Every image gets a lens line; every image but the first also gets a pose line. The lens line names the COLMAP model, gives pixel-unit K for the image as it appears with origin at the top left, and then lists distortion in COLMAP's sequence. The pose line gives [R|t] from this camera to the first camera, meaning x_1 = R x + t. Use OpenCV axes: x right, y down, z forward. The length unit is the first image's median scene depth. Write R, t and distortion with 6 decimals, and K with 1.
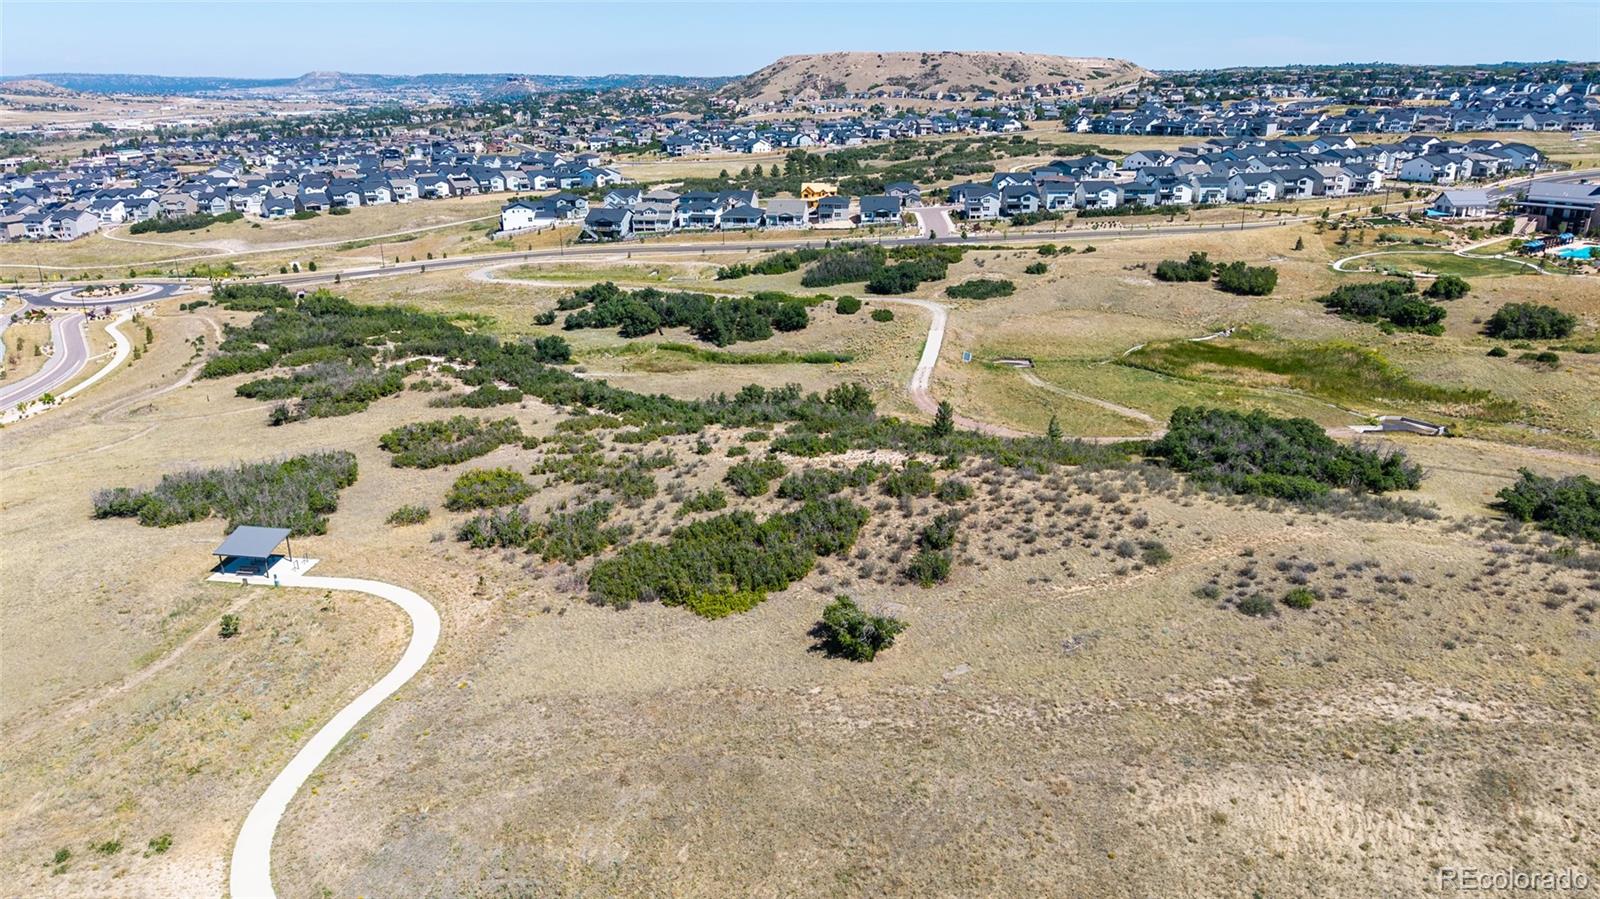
lens RADIAL K [[1063.2, 0, 807.9], [0, 1063.2, 453.3], [0, 0, 1]] dist [0.019700, -0.020252]
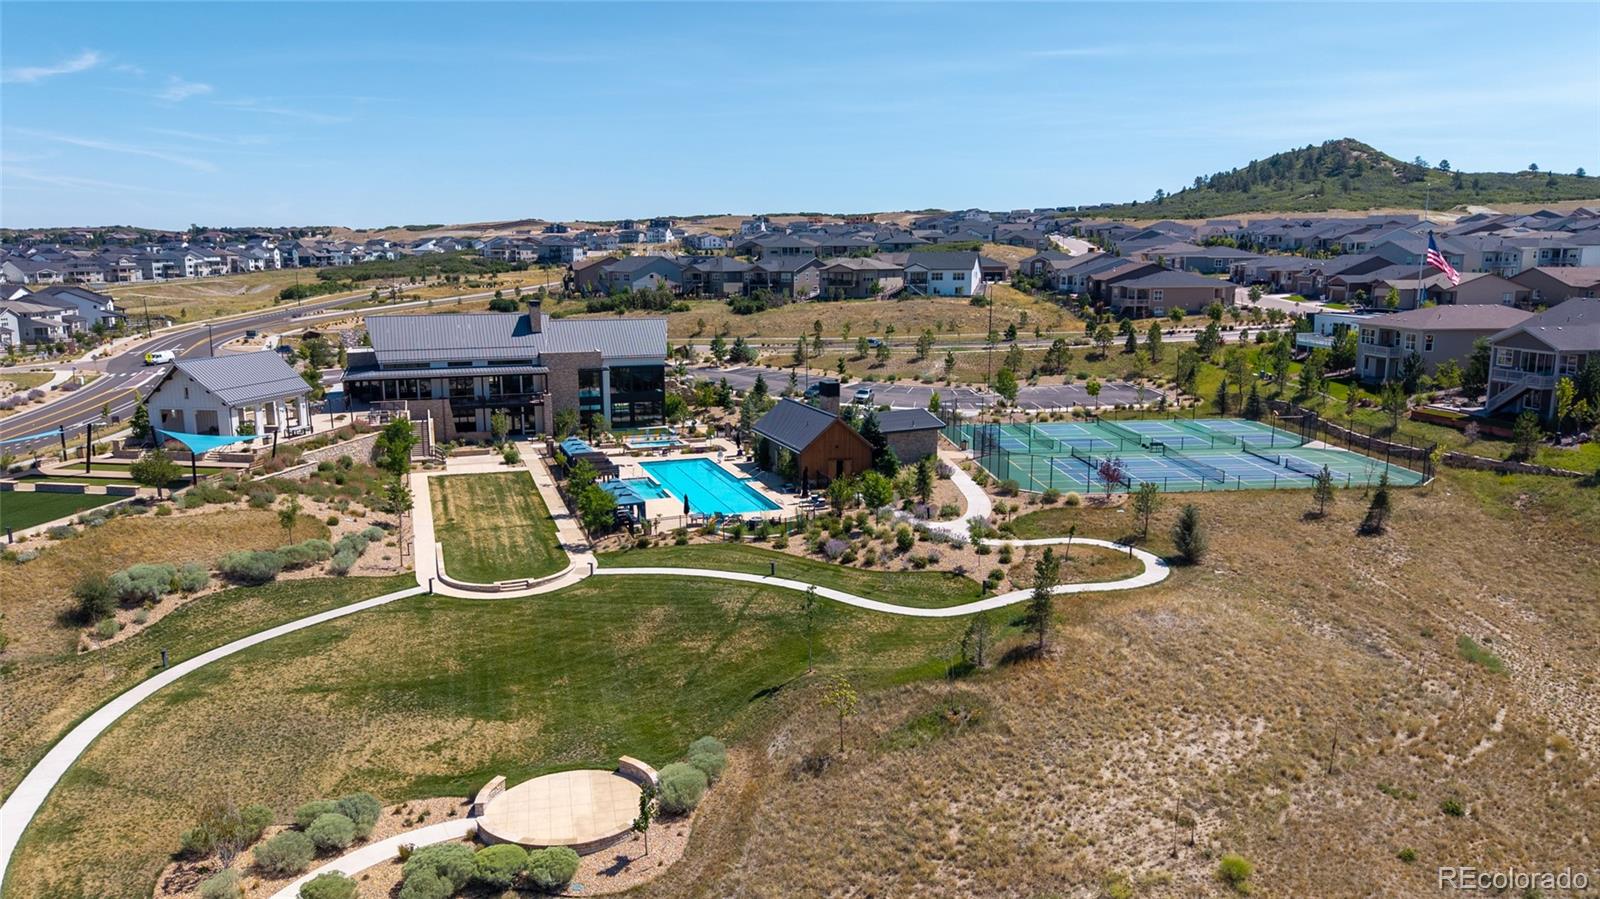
lens RADIAL K [[1063.2, 0, 792.4], [0, 1063.2, 456.5], [0, 0, 1]] dist [0.019700, -0.020252]
pose [[0.307698, -0.169944, 0.936185, 0.254596], [0.318241, 0.945635, 0.067062, -0.128663], [-0.896686, 0.277297, 0.345052, 0.519515]]
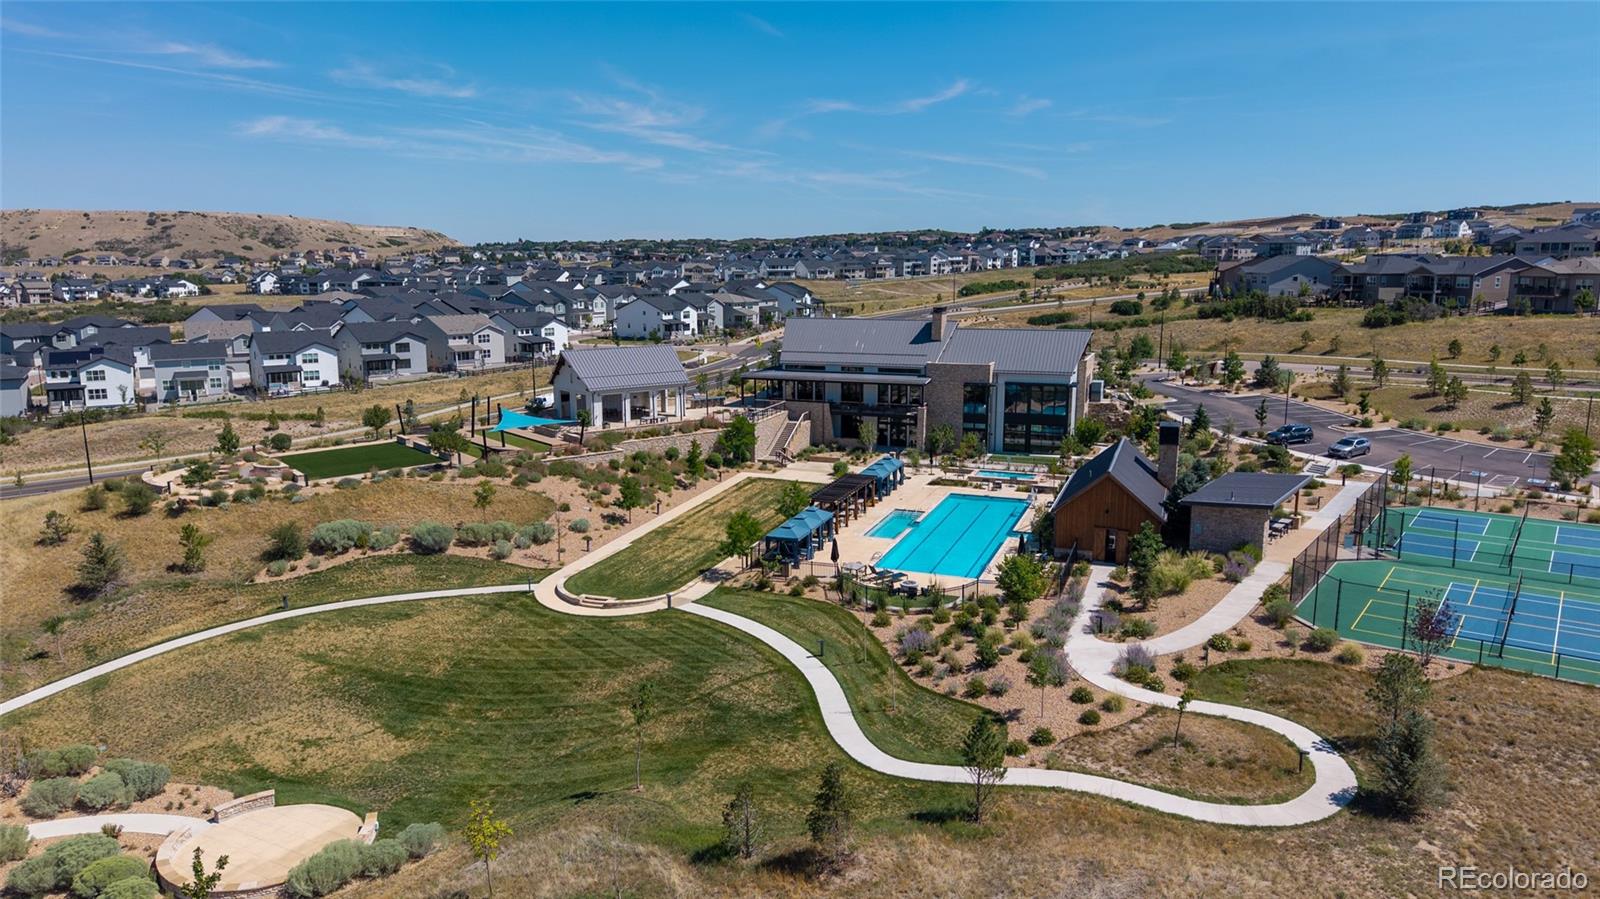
lens RADIAL K [[1063.2, 0, 797.2], [0, 1063.2, 457.5], [0, 0, 1]] dist [0.019700, -0.020252]
pose [[0.849777, -0.093861, 0.518719, 0.330817], [0.173847, 0.978868, -0.107678, -0.112515], [-0.497650, 0.181680, 0.848137, 0.470474]]
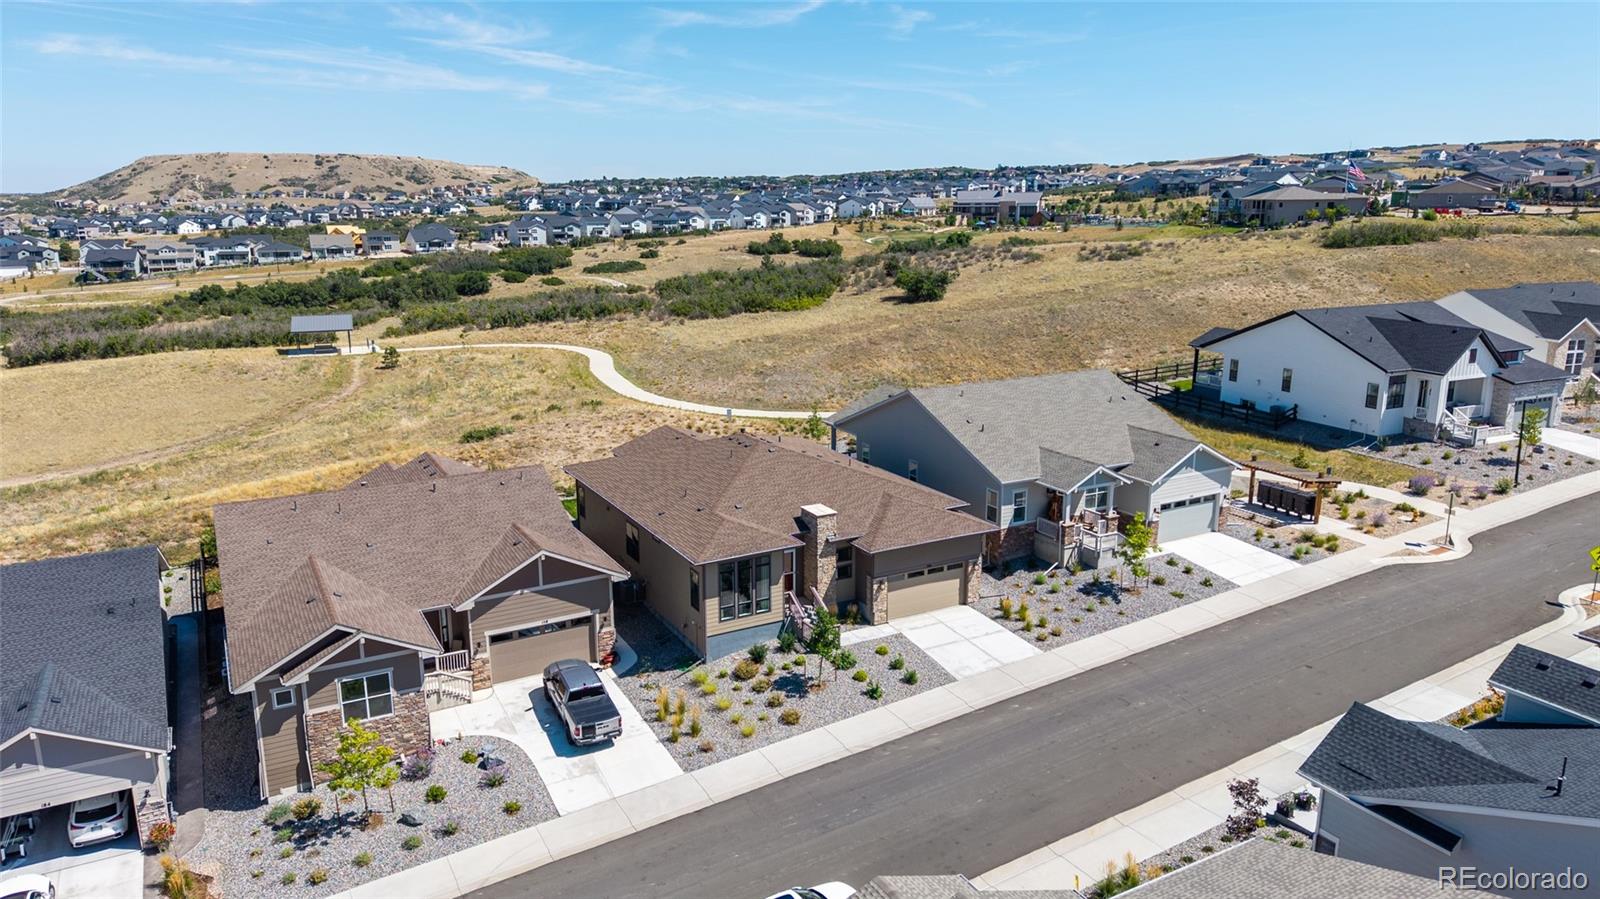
lens RADIAL K [[1063.2, 0, 804.0], [0, 1063.2, 439.3], [0, 0, 1]] dist [0.019700, -0.020252]
pose [[0.850113, -0.116753, 0.513494, -0.159157], [0.176891, 0.981764, -0.069628, 0.082233], [-0.496001, 0.150024, 0.855264, -0.017556]]
